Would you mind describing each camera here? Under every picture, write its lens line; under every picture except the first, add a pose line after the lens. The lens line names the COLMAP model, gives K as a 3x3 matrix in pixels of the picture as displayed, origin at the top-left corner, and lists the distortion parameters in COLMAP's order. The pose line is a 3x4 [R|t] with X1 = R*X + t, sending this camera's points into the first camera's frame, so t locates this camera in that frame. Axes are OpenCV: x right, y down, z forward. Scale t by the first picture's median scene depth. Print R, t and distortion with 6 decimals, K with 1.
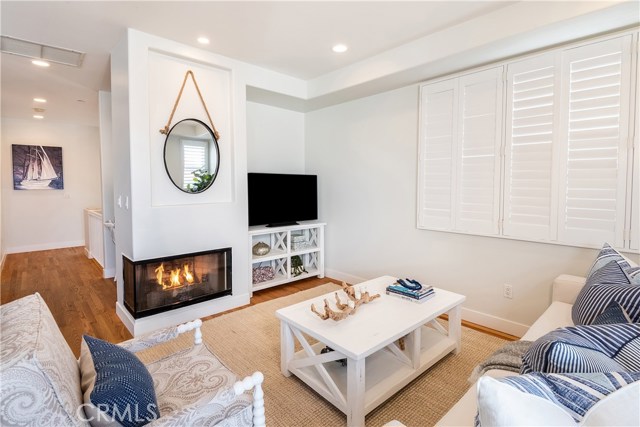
lens RADIAL K [[308.2, 0, 326.2], [0, 308.2, 197.8], [0, 0, 1]] dist [-0.003731, -0.000750]
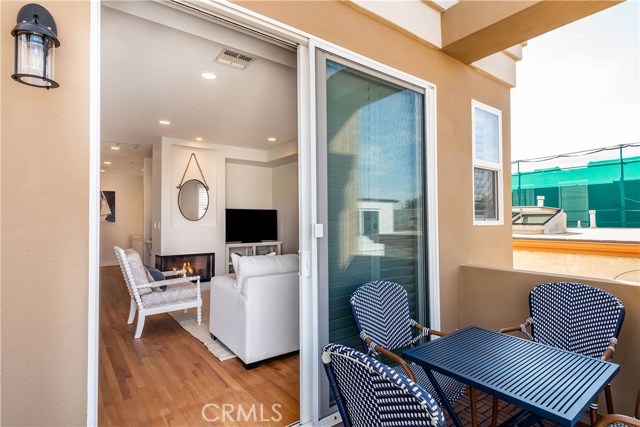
lens RADIAL K [[329.9, 0, 317.3], [0, 329.9, 211.1], [0, 0, 1]] dist [0.004943, -0.003503]
pose [[0.991351, -0.008927, -0.130933, 0.497539], [-0.000413, 0.997467, -0.071130, 0.062228], [0.131236, 0.070569, 0.988836, -0.752394]]
